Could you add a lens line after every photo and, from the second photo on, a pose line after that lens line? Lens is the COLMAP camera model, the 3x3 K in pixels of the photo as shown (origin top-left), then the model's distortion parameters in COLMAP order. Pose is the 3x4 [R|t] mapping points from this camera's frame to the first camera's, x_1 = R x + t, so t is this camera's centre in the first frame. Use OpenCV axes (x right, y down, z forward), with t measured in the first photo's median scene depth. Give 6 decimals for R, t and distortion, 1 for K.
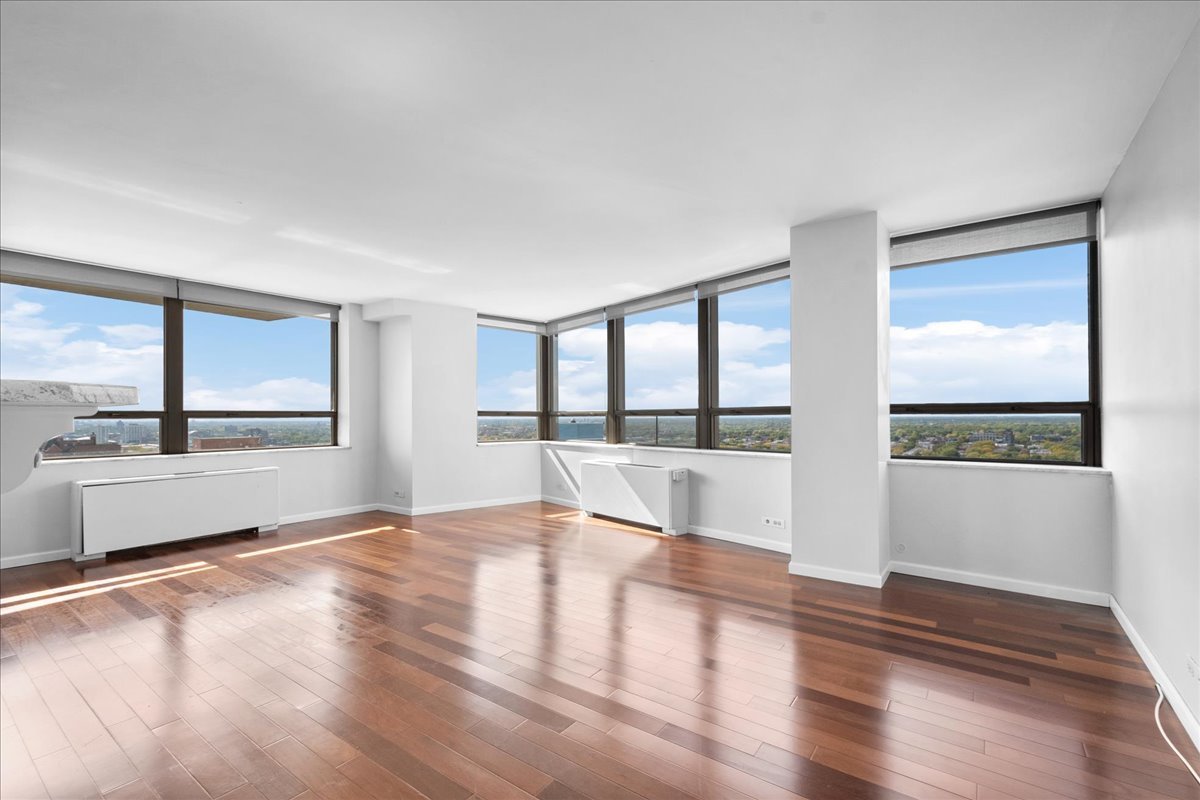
lens RADIAL K [[526.2, 0, 596.5], [0, 526.2, 401.6], [0, 0, 1]] dist [0.002583, -0.000228]
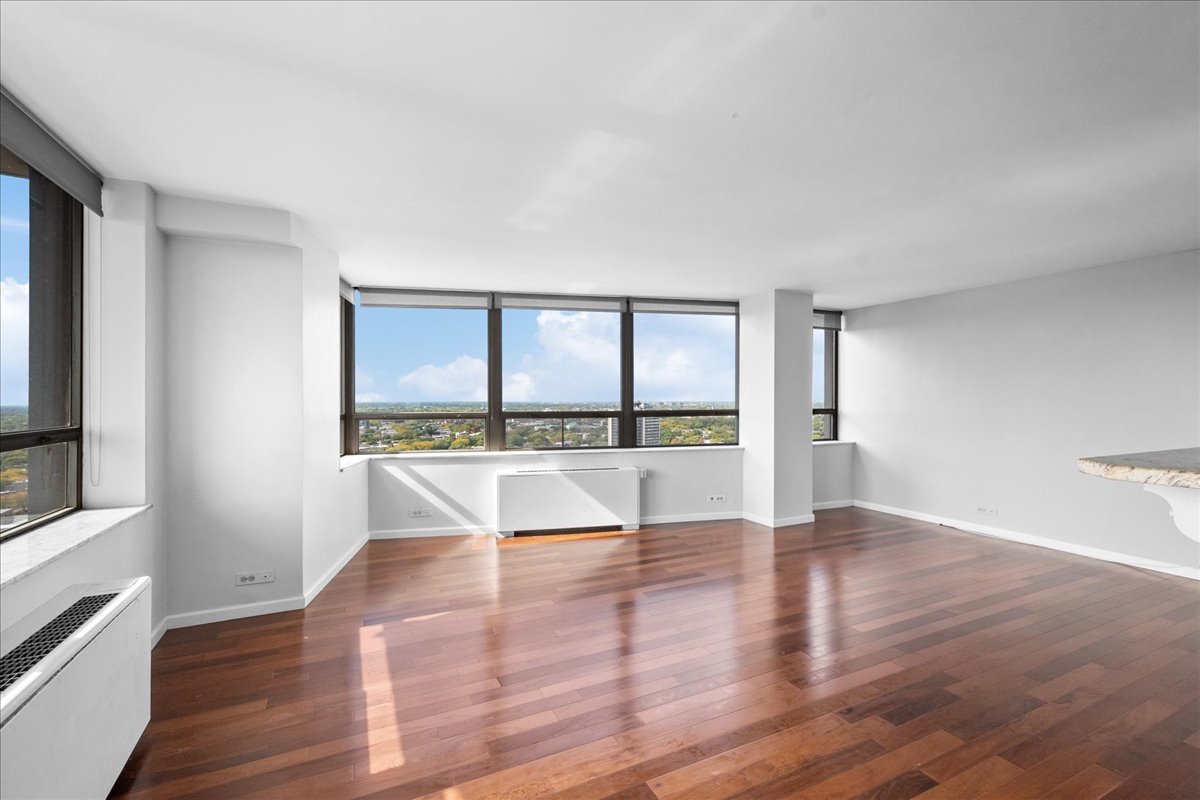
lens RADIAL K [[526.2, 0, 611.6], [0, 526.2, 398.3], [0, 0, 1]] dist [0.002583, -0.000228]
pose [[0.459090, 0.006862, 0.888363, -0.811849], [-0.023606, 0.999711, 0.004477, -0.019601], [-0.888076, -0.023026, 0.459119, 0.528044]]
